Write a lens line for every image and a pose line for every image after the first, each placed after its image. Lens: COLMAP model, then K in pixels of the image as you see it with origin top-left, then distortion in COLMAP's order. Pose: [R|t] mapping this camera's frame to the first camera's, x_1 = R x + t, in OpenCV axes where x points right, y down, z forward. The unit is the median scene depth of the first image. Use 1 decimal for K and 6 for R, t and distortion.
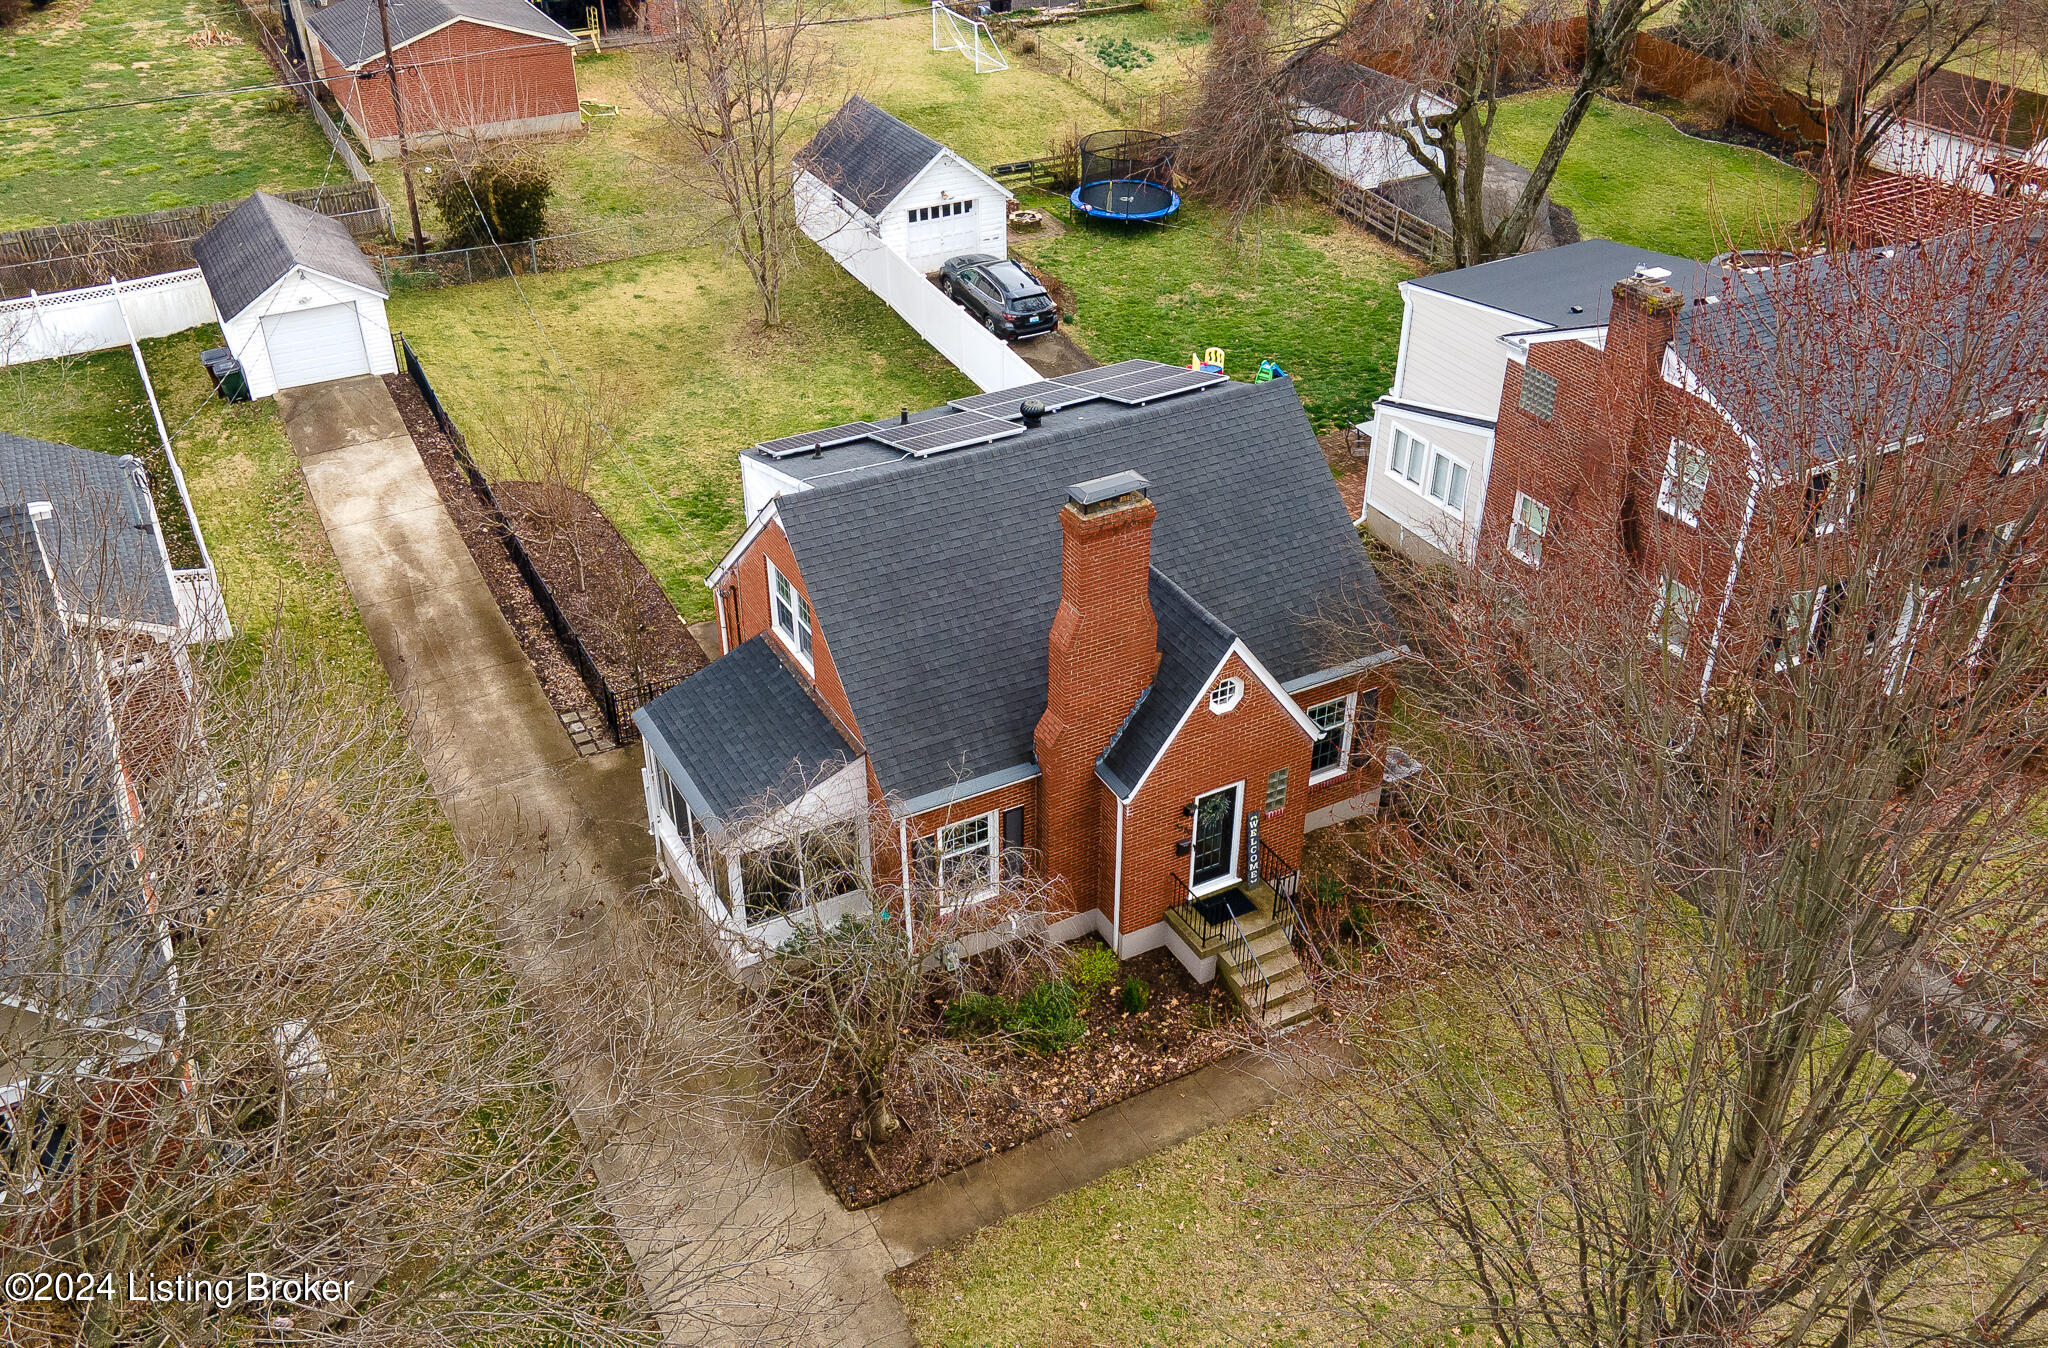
lens RADIAL K [[1791.7, 0, 1000.1], [0, 1791.7, 673.0], [0, 0, 1]] dist [0.012824, 0.015660]
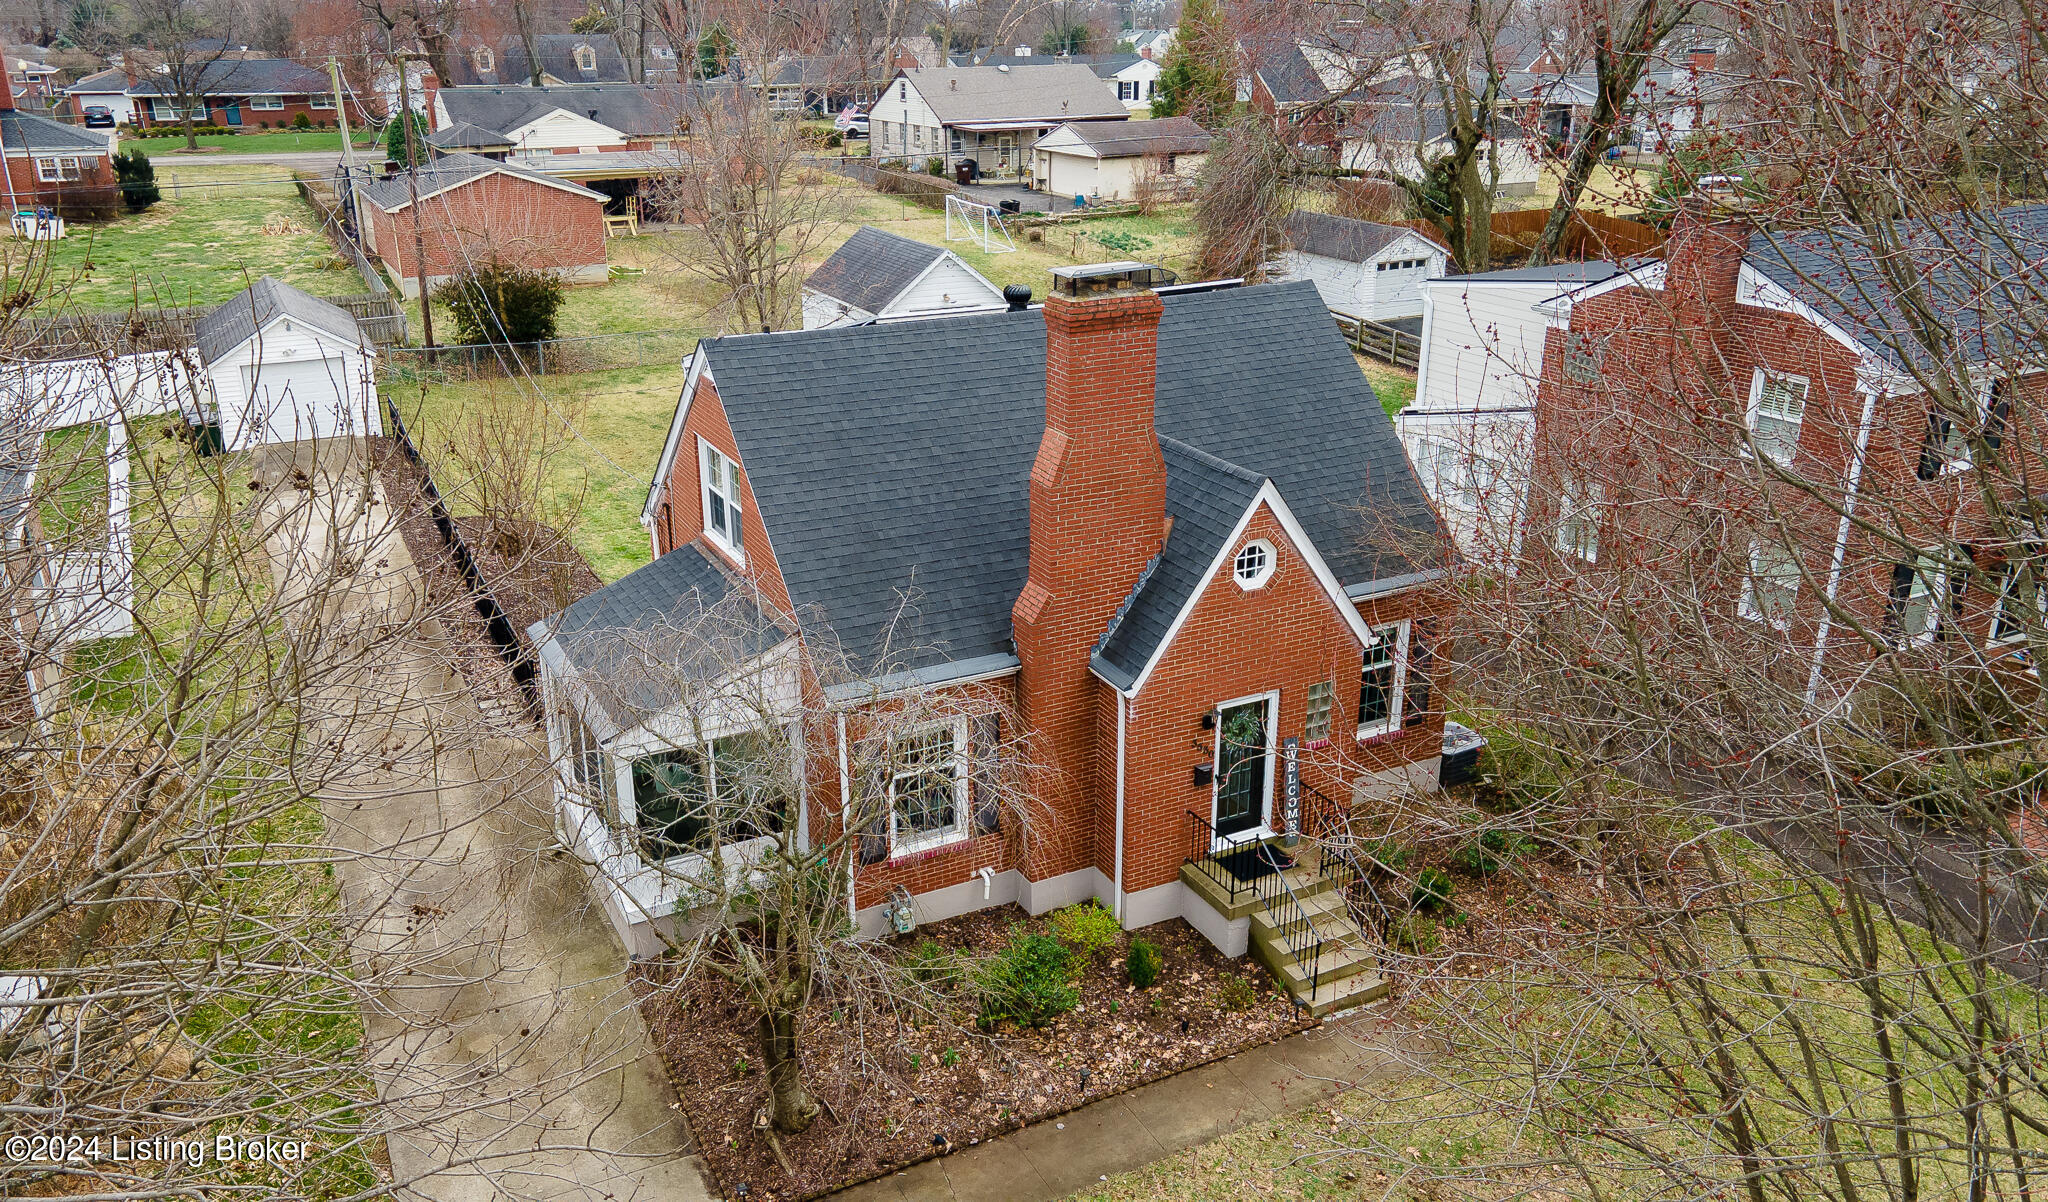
lens RADIAL K [[1585.1, 0, 987.3], [0, 1585.1, 600.4], [0, 0, 1]] dist [0.009500, 0.005217]
pose [[0.999752, 0.005718, -0.021524, 0.021145], [-0.010222, 0.976479, -0.215370, 0.164623], [0.019786, 0.215537, 0.976295, 0.288908]]
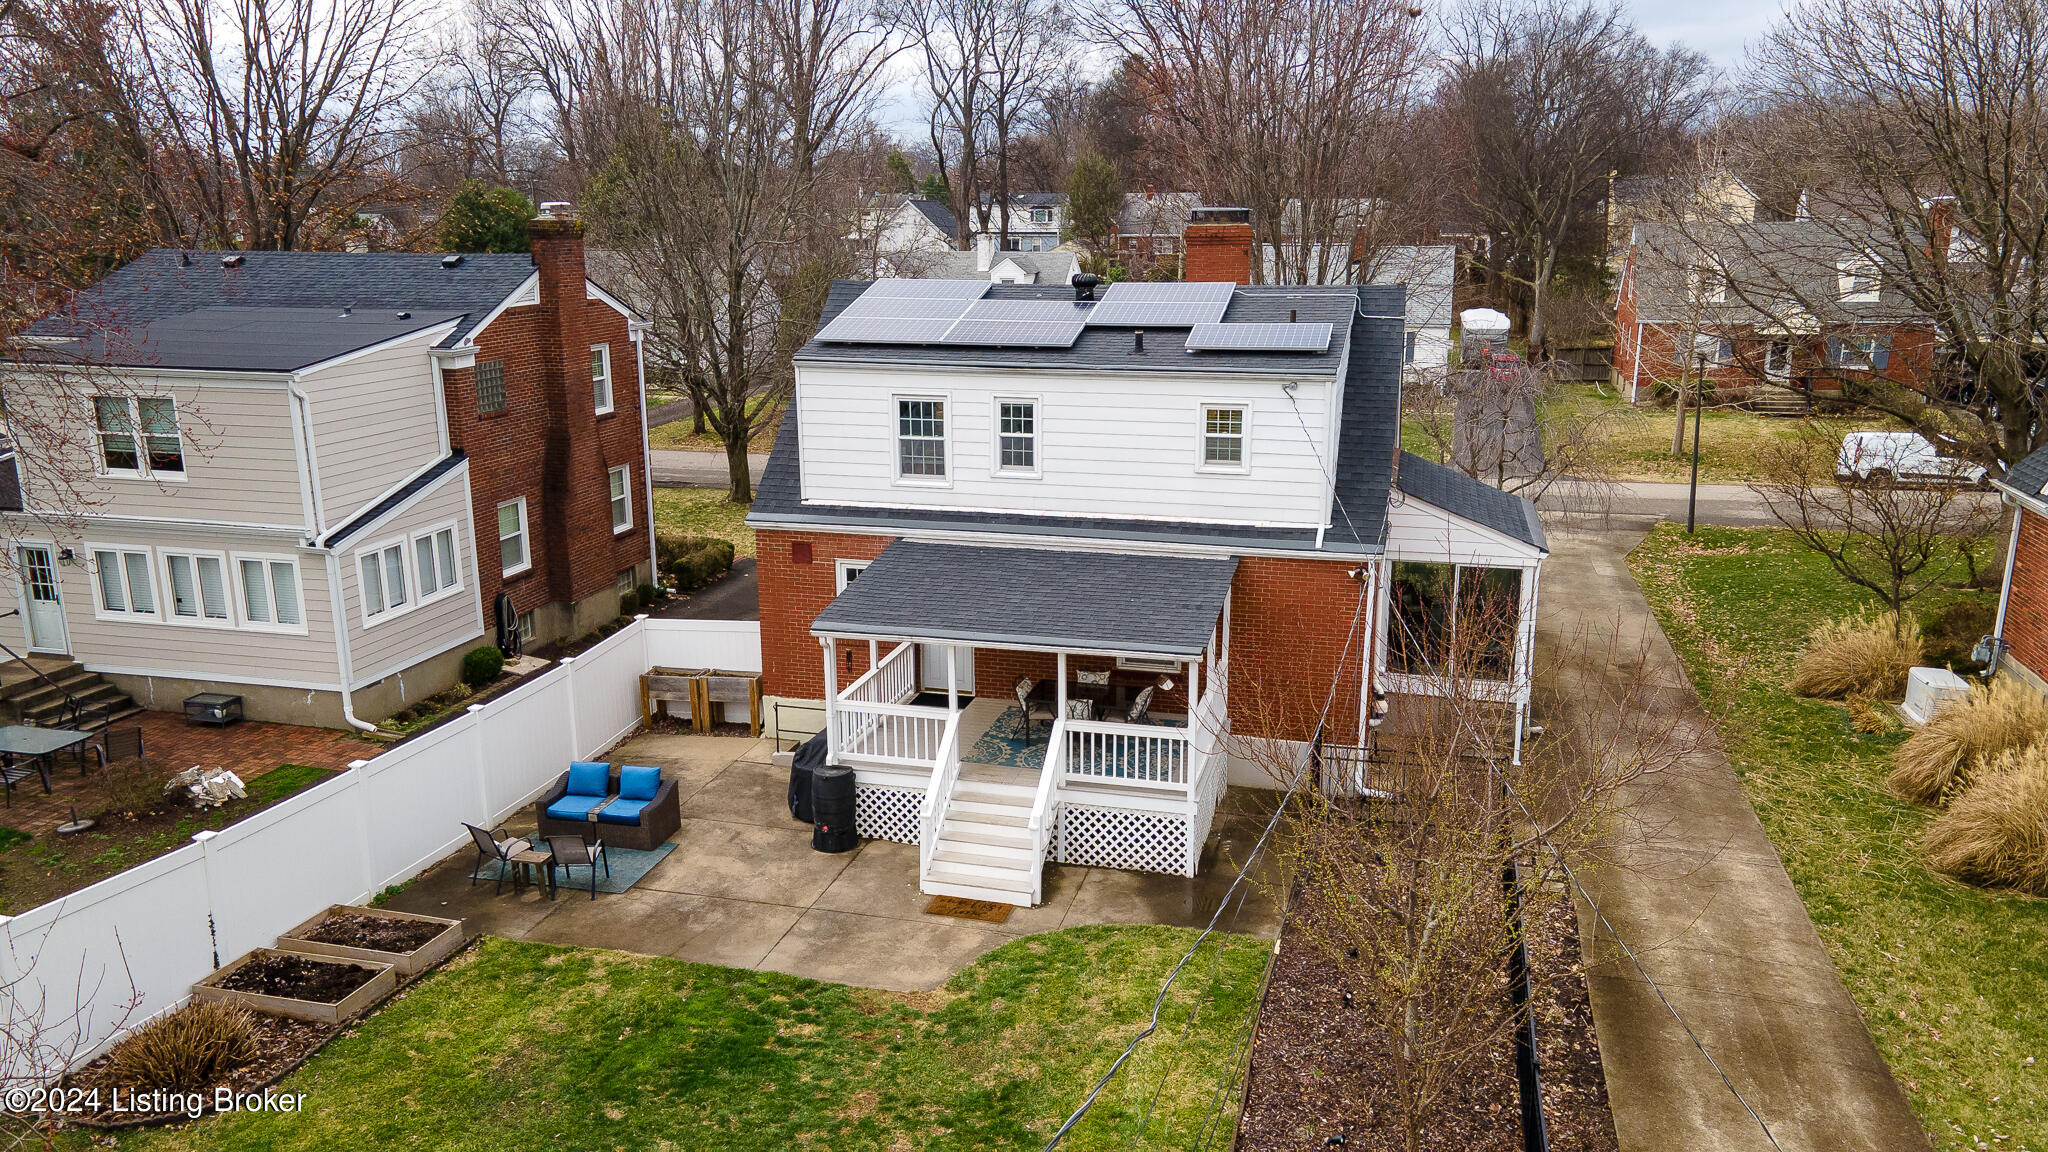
lens RADIAL K [[1490.1, 0, 1034.0], [0, 1490.1, 584.8], [0, 0, 1]] dist [-0.002380, 0.068105]
pose [[-0.735201, -0.157917, 0.659198, -0.518776], [0.372371, 0.718515, 0.587431, -0.514966], [-0.566409, 0.677347, -0.469449, 1.518090]]
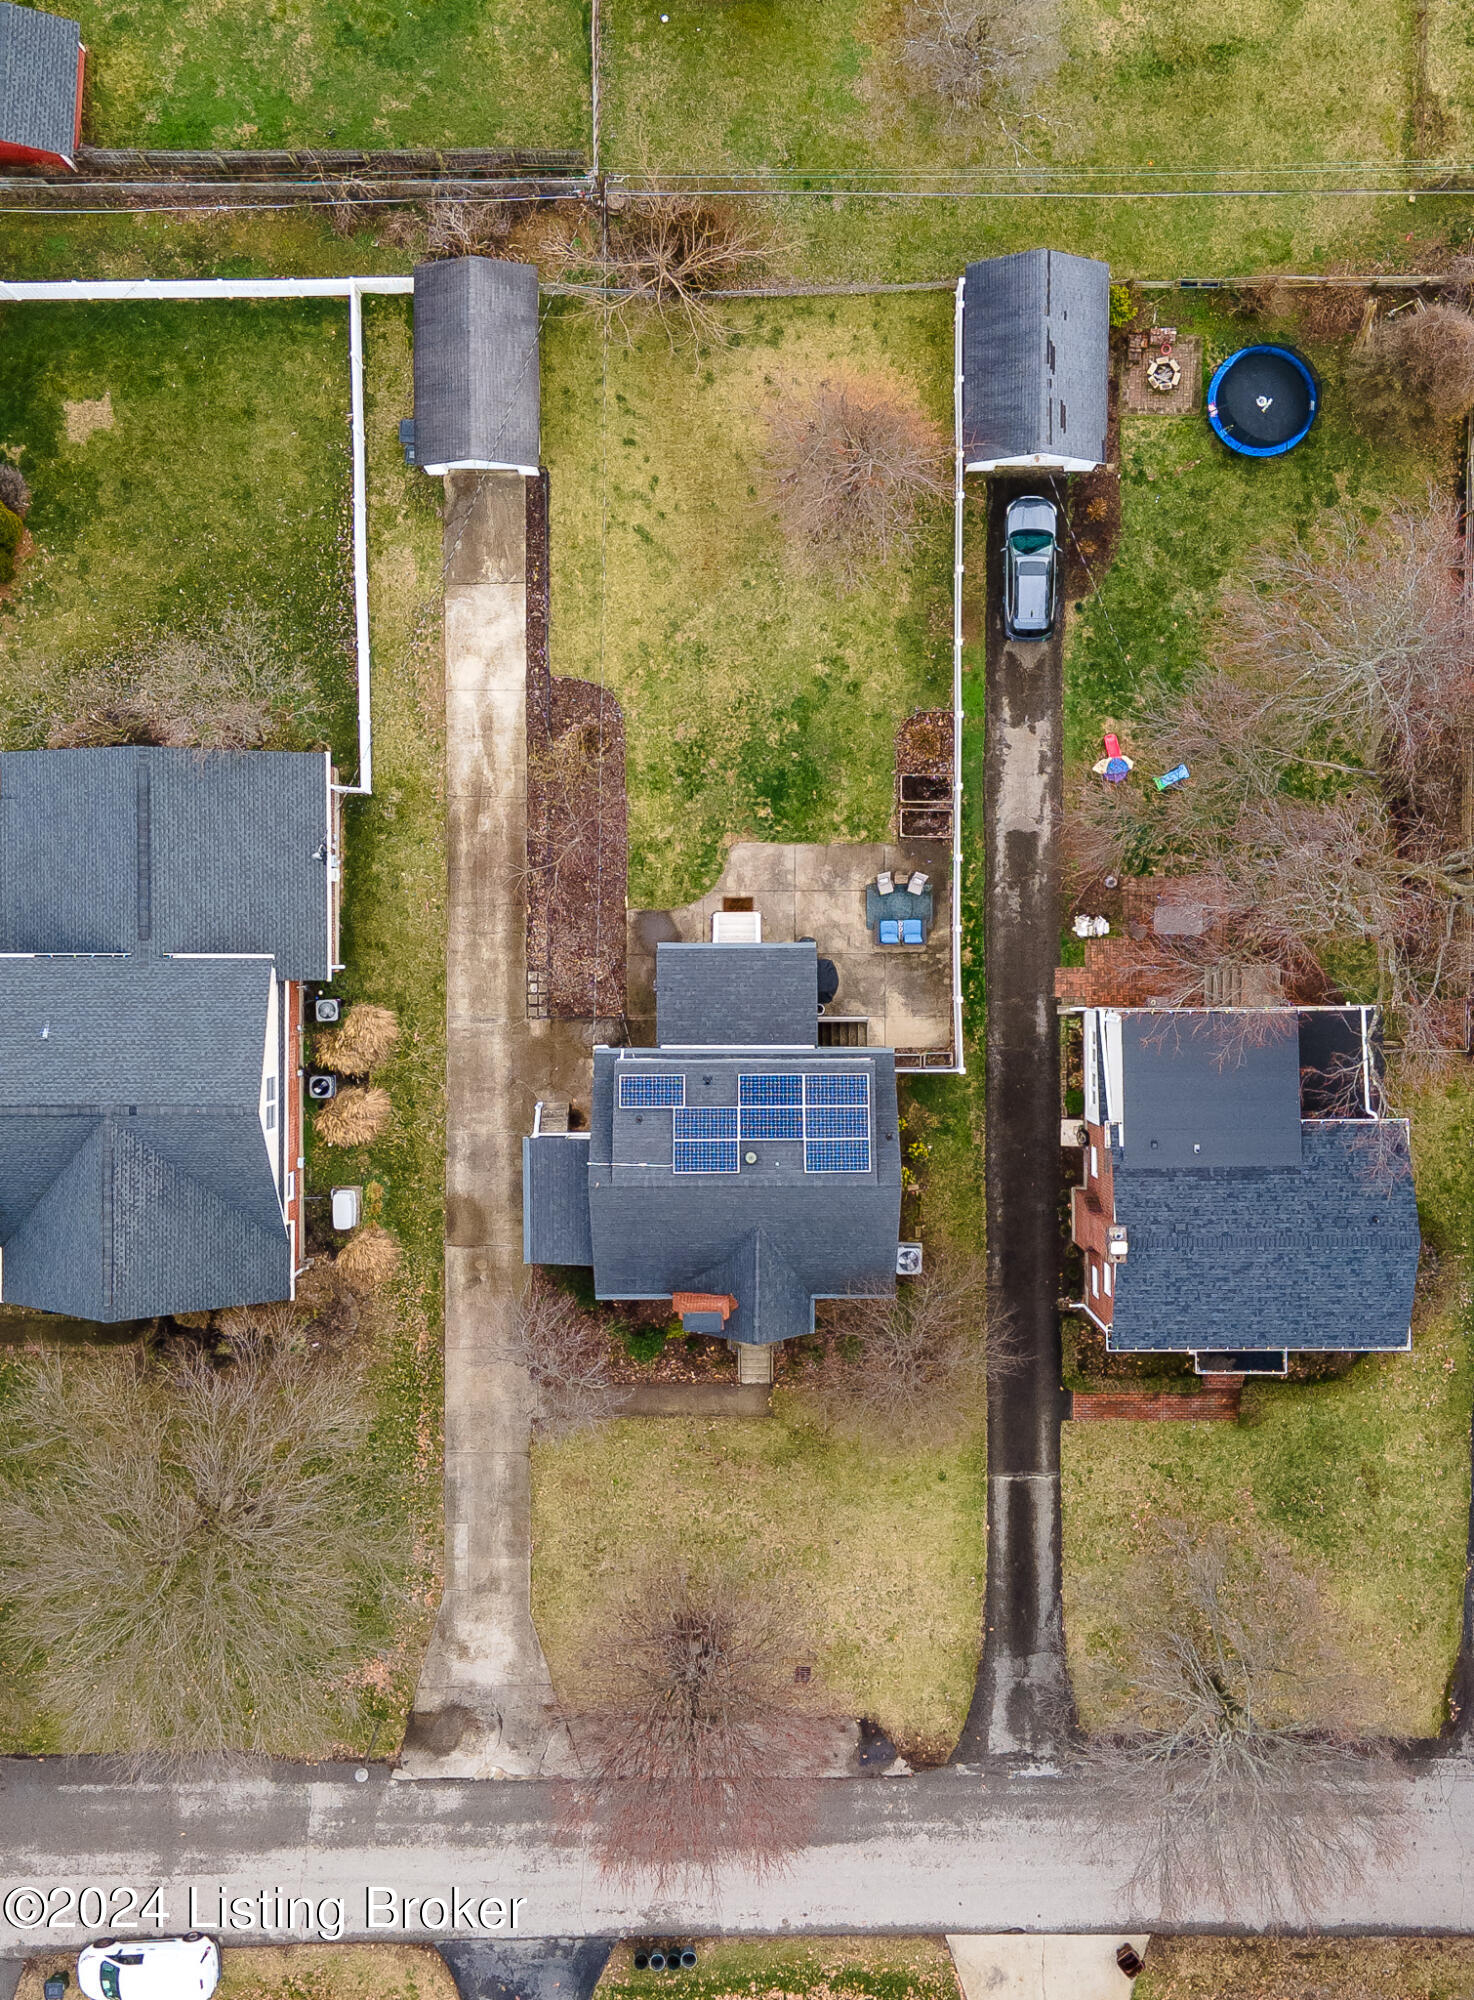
lens RADIAL K [[1908.2, 0, 737.0], [0, 1908.2, 1000.0], [0, 0, 1]] dist [0.009590, -0.007034]
pose [[0.885223, 0.465050, 0.010468, -0.089325], [-0.252134, 0.460783, 0.850945, -1.857022], [0.390908, -0.755915, 0.525151, 0.119177]]
